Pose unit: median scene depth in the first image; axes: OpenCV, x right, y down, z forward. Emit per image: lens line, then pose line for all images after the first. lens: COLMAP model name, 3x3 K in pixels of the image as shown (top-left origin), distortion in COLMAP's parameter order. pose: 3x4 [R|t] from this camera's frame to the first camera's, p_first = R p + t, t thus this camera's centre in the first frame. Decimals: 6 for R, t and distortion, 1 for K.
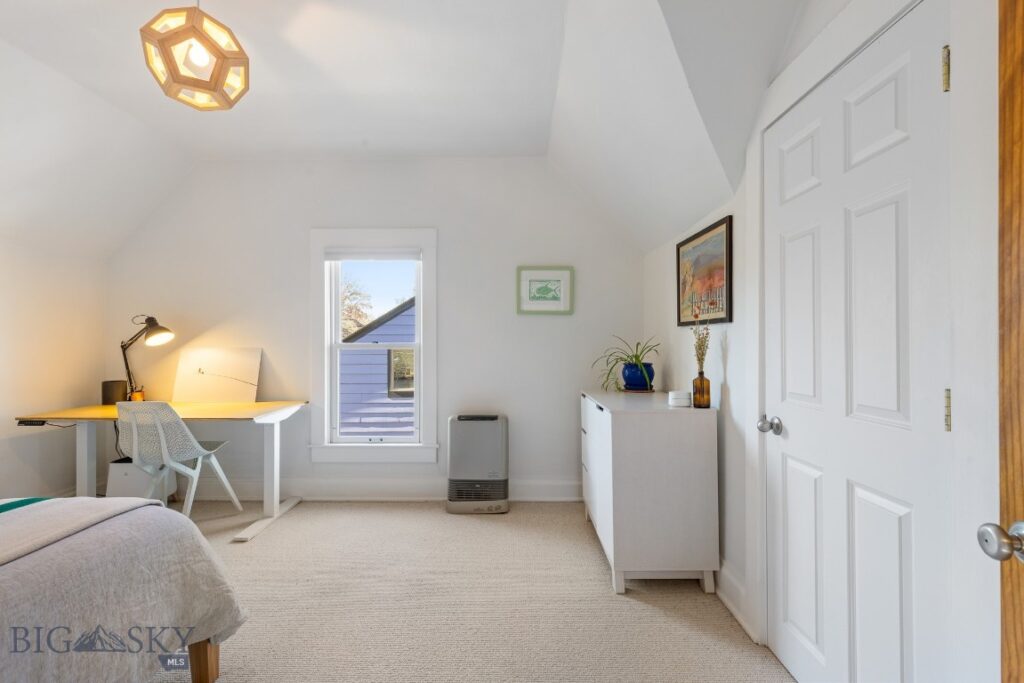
lens RADIAL K [[457.3, 0, 516.2], [0, 457.3, 345.2], [0, 0, 1]] dist [0.003322, 0.000140]
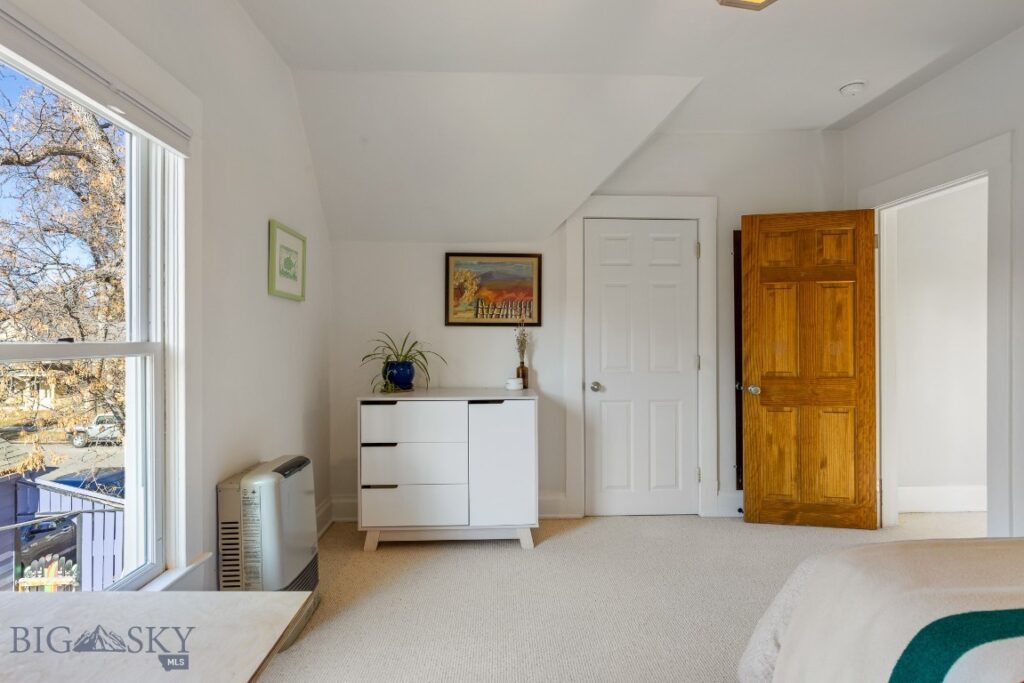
lens RADIAL K [[554.0, 0, 516.7], [0, 554.0, 336.3], [0, 0, 1]] dist [0.003258, 0.000239]
pose [[-0.060627, 0.010628, 0.998104, -1.202037], [0.007955, 0.999917, -0.010164, -0.000138], [-0.998129, 0.007324, -0.060707, 1.086957]]
